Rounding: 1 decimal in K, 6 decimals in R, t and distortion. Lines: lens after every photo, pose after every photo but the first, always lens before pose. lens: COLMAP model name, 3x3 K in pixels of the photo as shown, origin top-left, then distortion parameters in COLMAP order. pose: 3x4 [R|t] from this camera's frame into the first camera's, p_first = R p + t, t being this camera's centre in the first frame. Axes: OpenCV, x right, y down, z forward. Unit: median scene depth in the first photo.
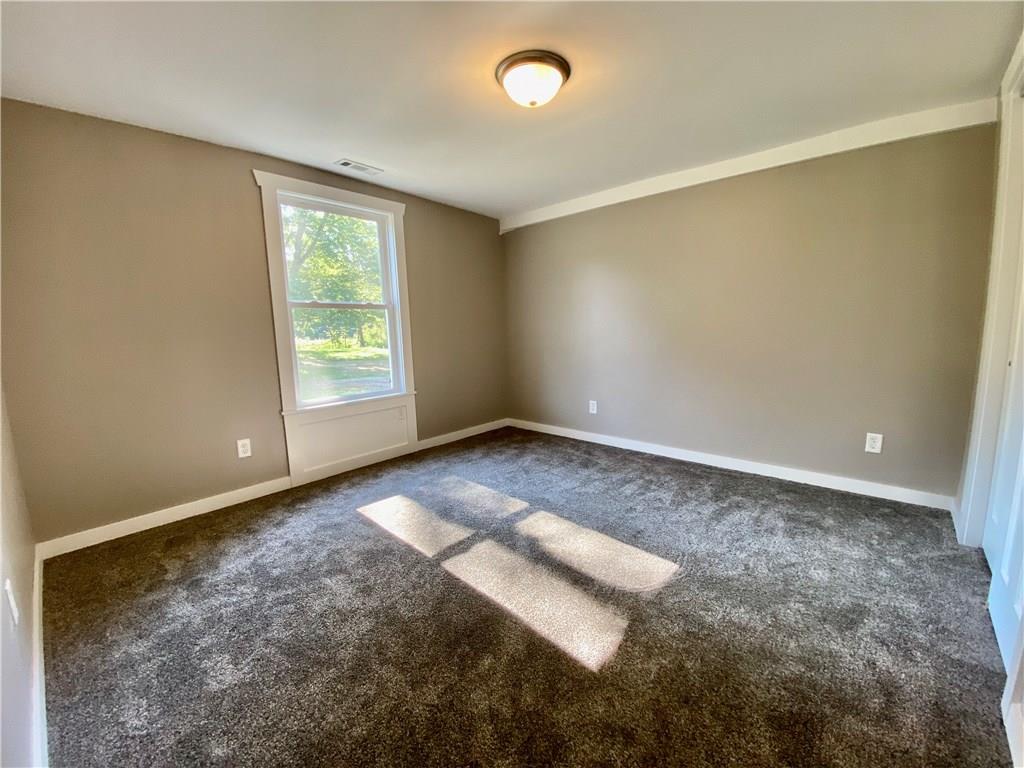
lens RADIAL K [[415.0, 0, 511.7], [0, 415.0, 379.0], [0, 0, 1]] dist [0.012642, -0.016172]
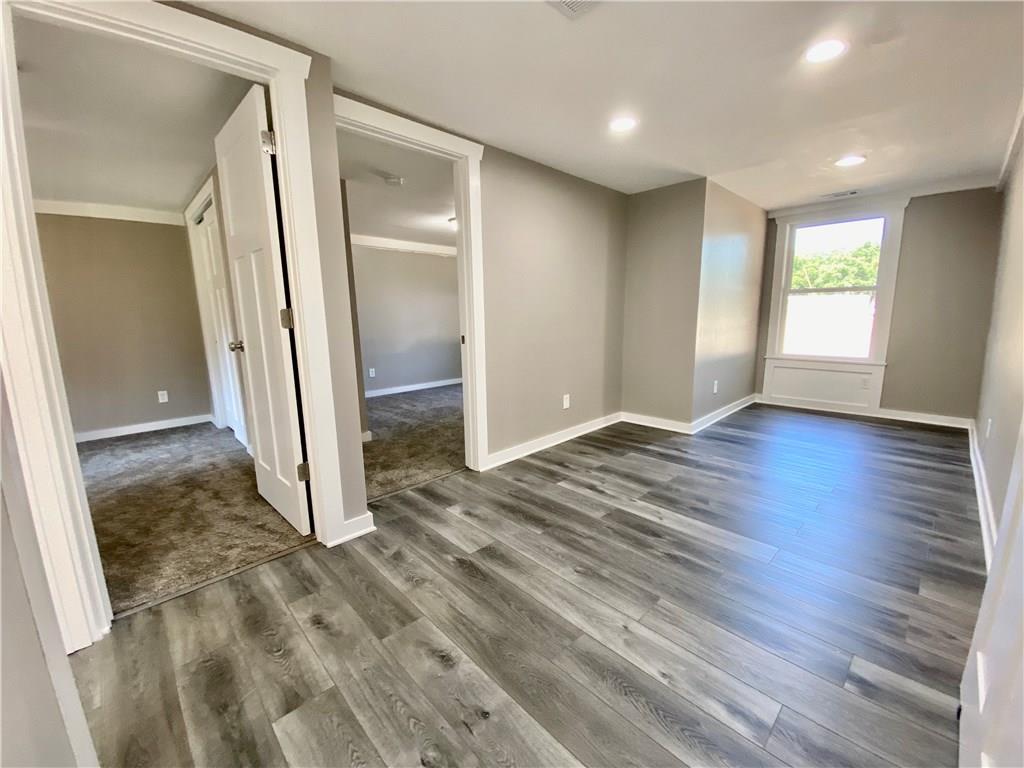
lens RADIAL K [[415.0, 0, 512.0], [0, 415.0, 383.4], [0, 0, 1]] dist [0.012642, -0.016172]
pose [[0.063683, -0.148078, 0.986923, -1.155774], [0.158255, 0.977916, 0.136515, 0.165115], [-0.985342, 0.147492, 0.085711, -0.911309]]
